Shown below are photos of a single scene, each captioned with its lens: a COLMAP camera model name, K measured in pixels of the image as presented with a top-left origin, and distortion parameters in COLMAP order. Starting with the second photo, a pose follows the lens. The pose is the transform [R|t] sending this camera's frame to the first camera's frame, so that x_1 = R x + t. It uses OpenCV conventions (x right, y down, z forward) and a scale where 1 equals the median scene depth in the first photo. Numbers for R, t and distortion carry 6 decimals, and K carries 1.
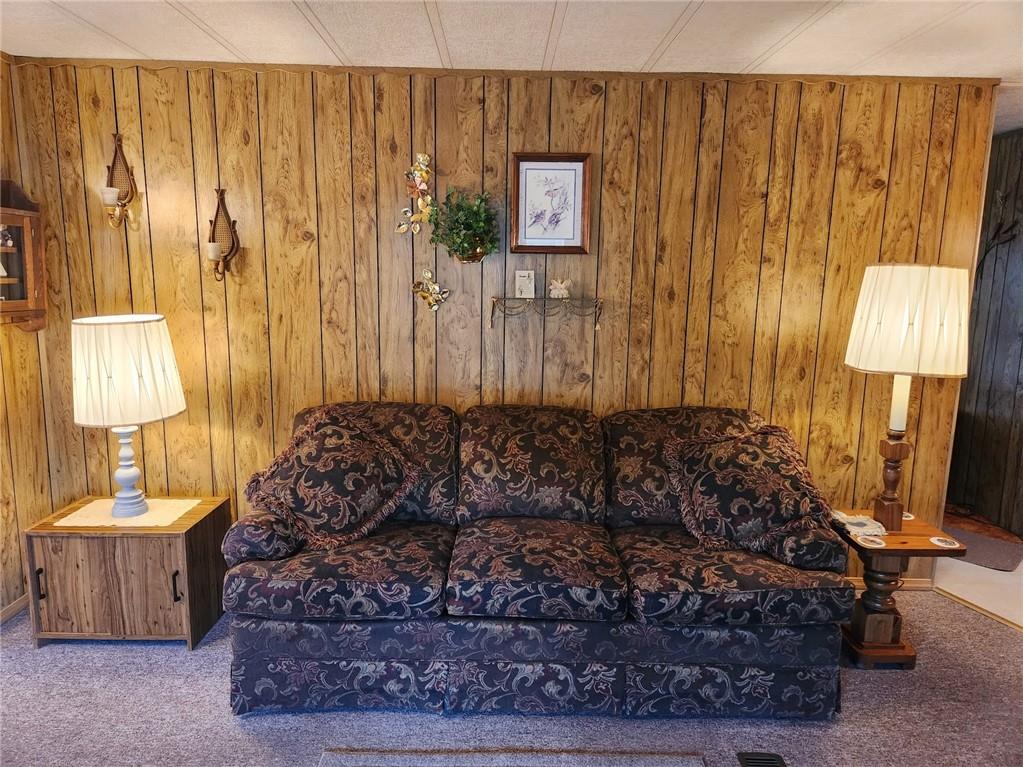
lens RADIAL K [[688.5, 0, 517.2], [0, 688.5, 383.9], [0, 0, 1]] dist [0.075284, -0.062332]
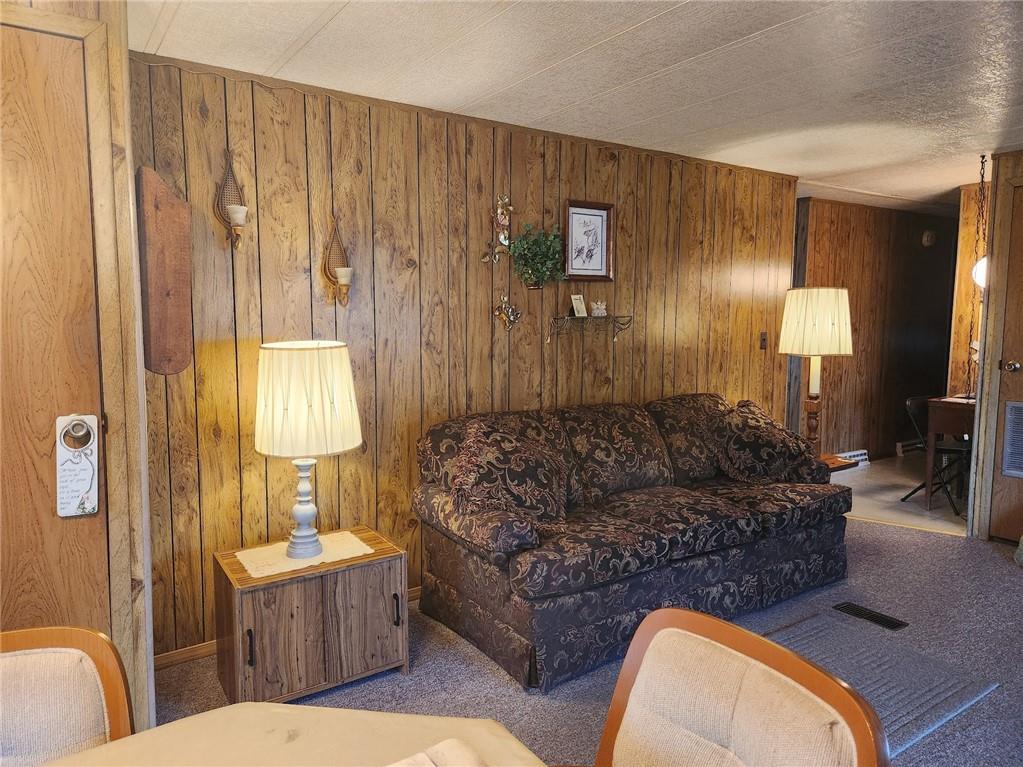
lens RADIAL K [[688.5, 0, 495.5], [0, 688.5, 383.9], [0, 0, 1]] dist [0.075284, -0.062332]
pose [[0.833691, -0.071898, 0.547530, -0.806657], [0.106141, 0.993864, -0.031107, 0.015726], [-0.541934, 0.084049, 0.836207, 0.072149]]
